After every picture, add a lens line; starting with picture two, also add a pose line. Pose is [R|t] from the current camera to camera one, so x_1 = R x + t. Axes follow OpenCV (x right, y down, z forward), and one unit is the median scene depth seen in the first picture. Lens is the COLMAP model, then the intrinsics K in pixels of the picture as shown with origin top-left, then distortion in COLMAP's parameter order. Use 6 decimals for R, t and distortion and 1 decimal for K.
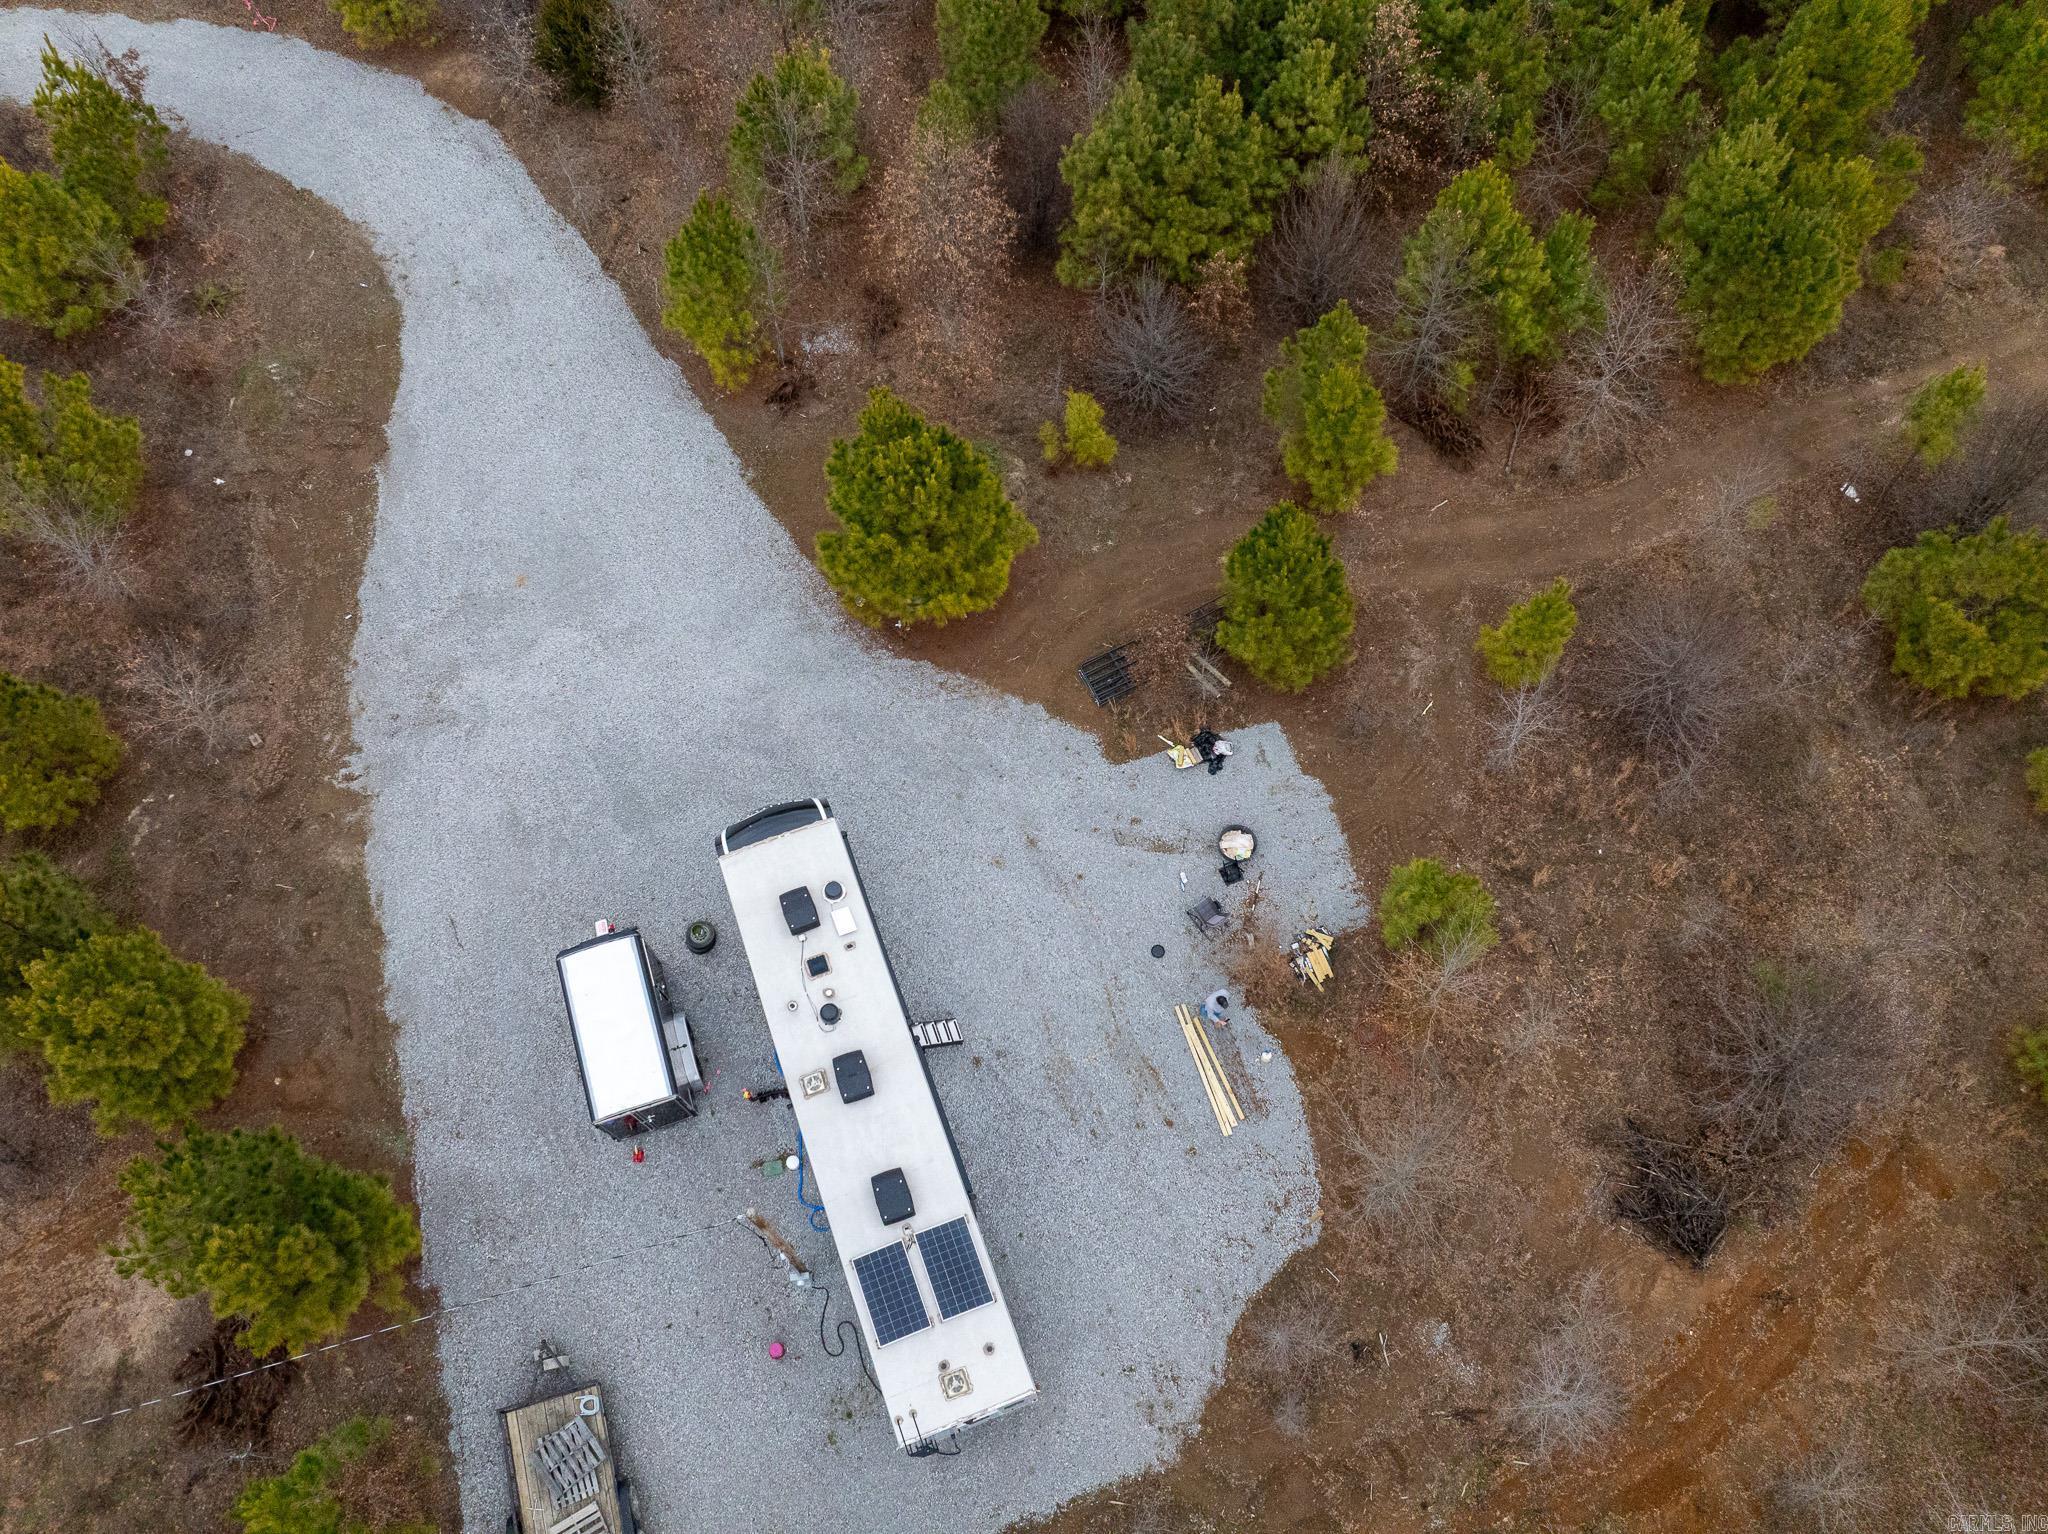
lens RADIAL K [[1437.1, 0, 1033.3], [0, 1437.1, 763.9], [0, 0, 1]] dist [-0.038646, 0.000852]
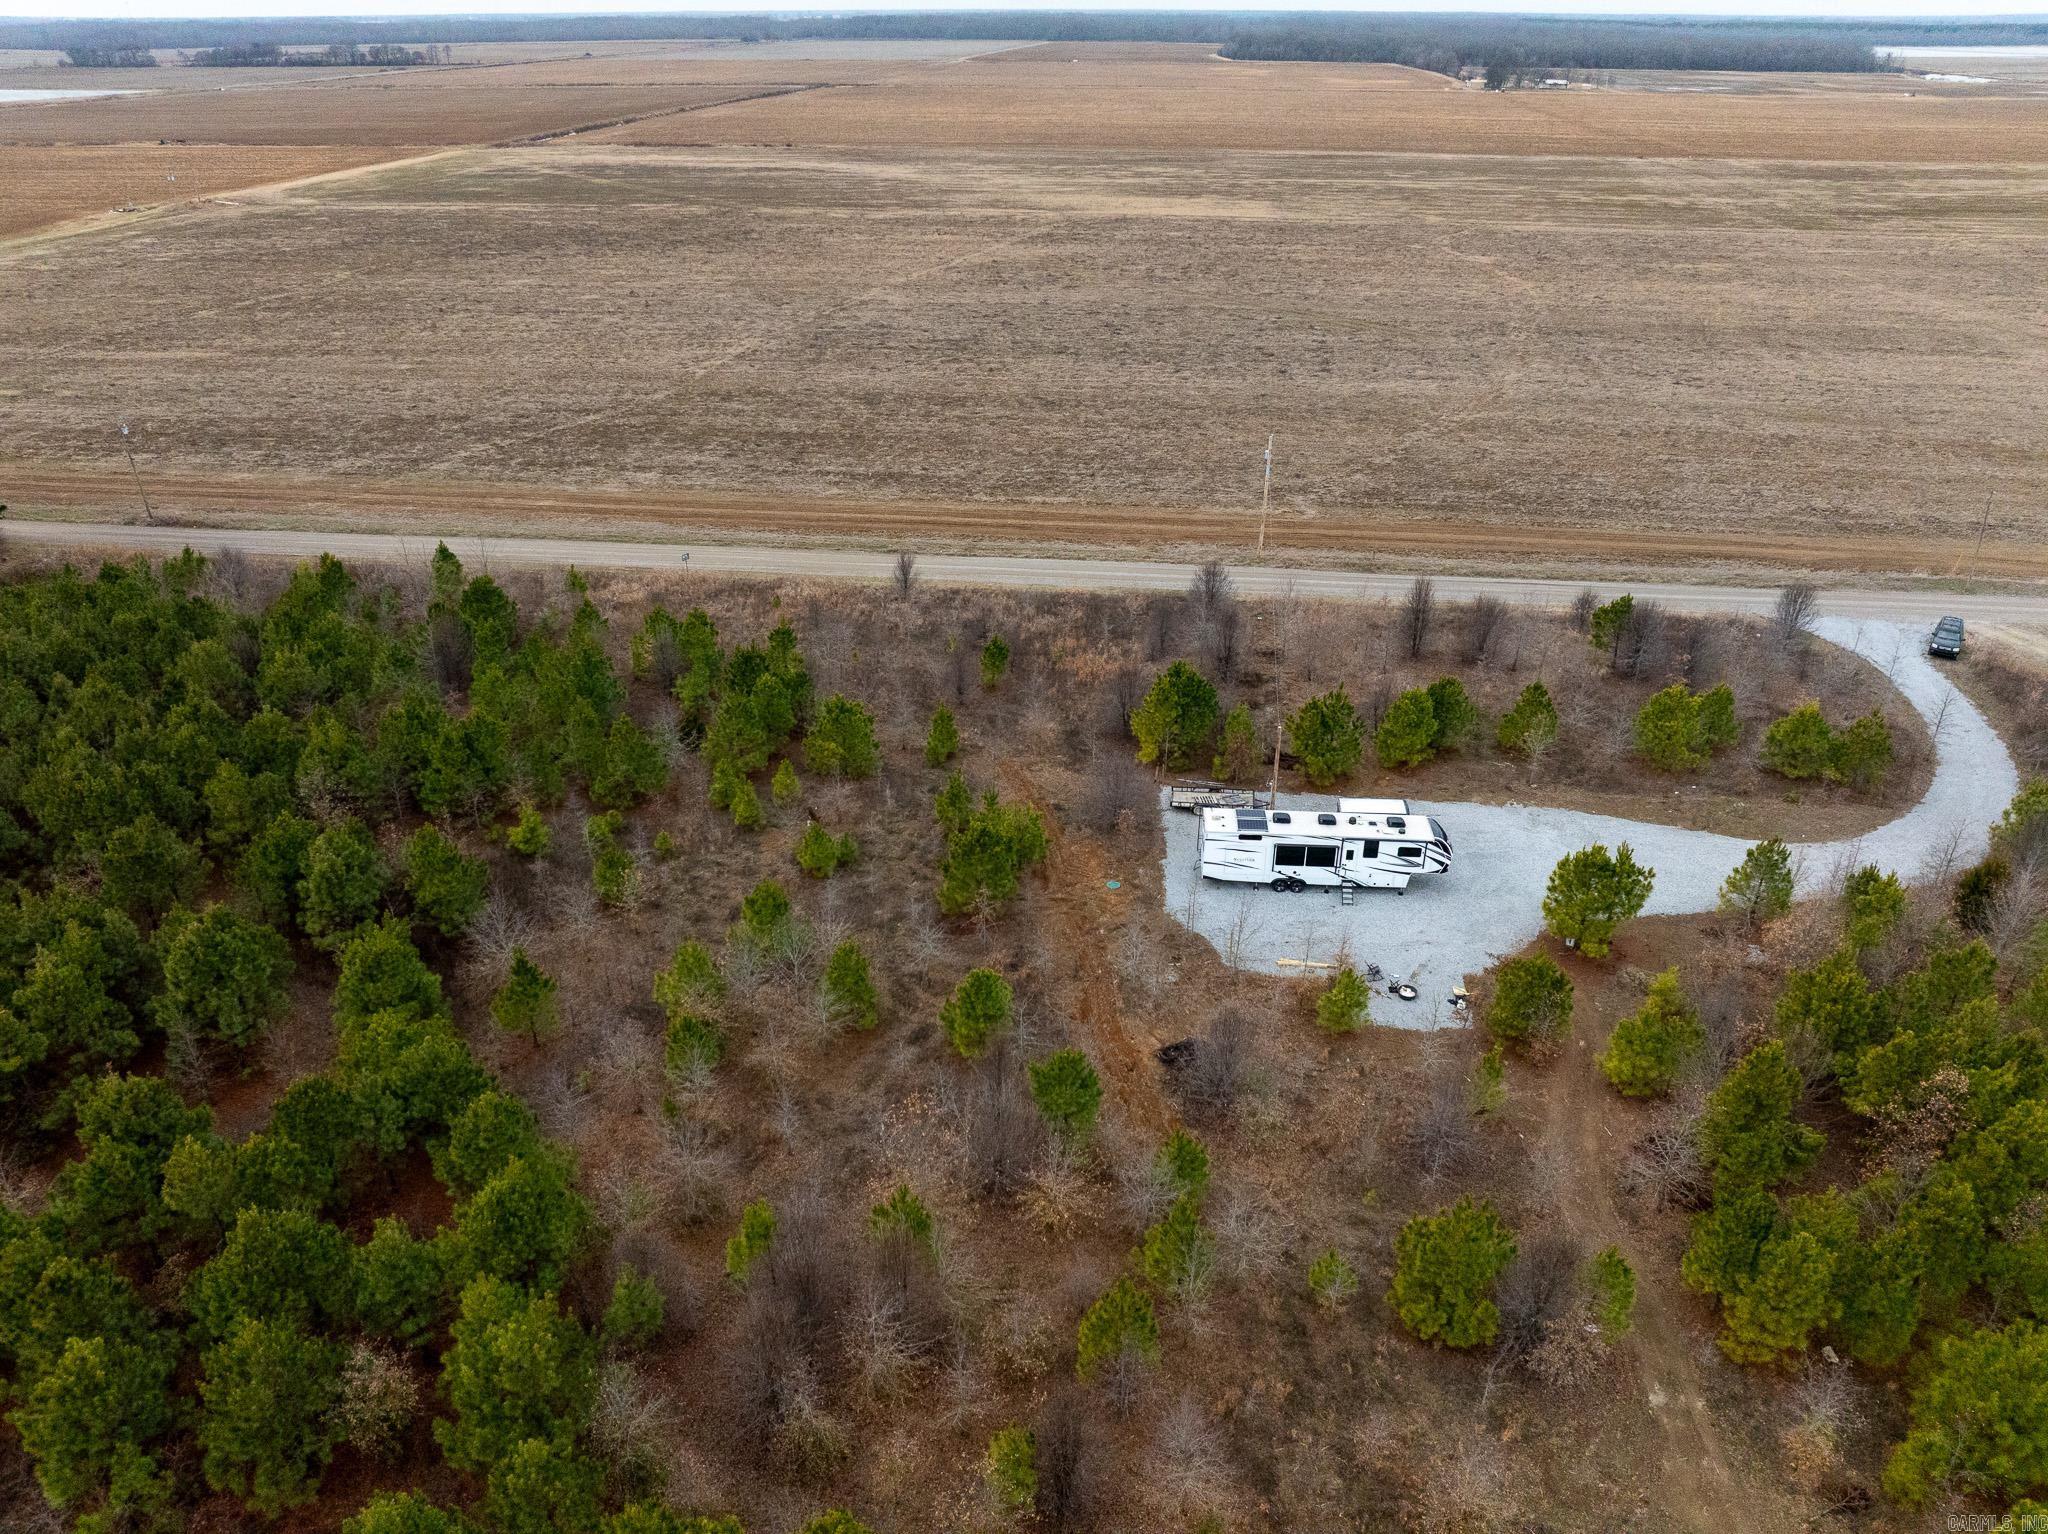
lens RADIAL K [[1437.1, 0, 1027.8], [0, 1437.1, 762.8], [0, 0, 1]] dist [-0.038646, 0.000852]
pose [[-0.418678, 0.429276, -0.800269, 1.851836], [-0.812857, 0.215790, 0.541016, -0.676494], [0.404936, 0.877016, 0.258593, -0.040161]]
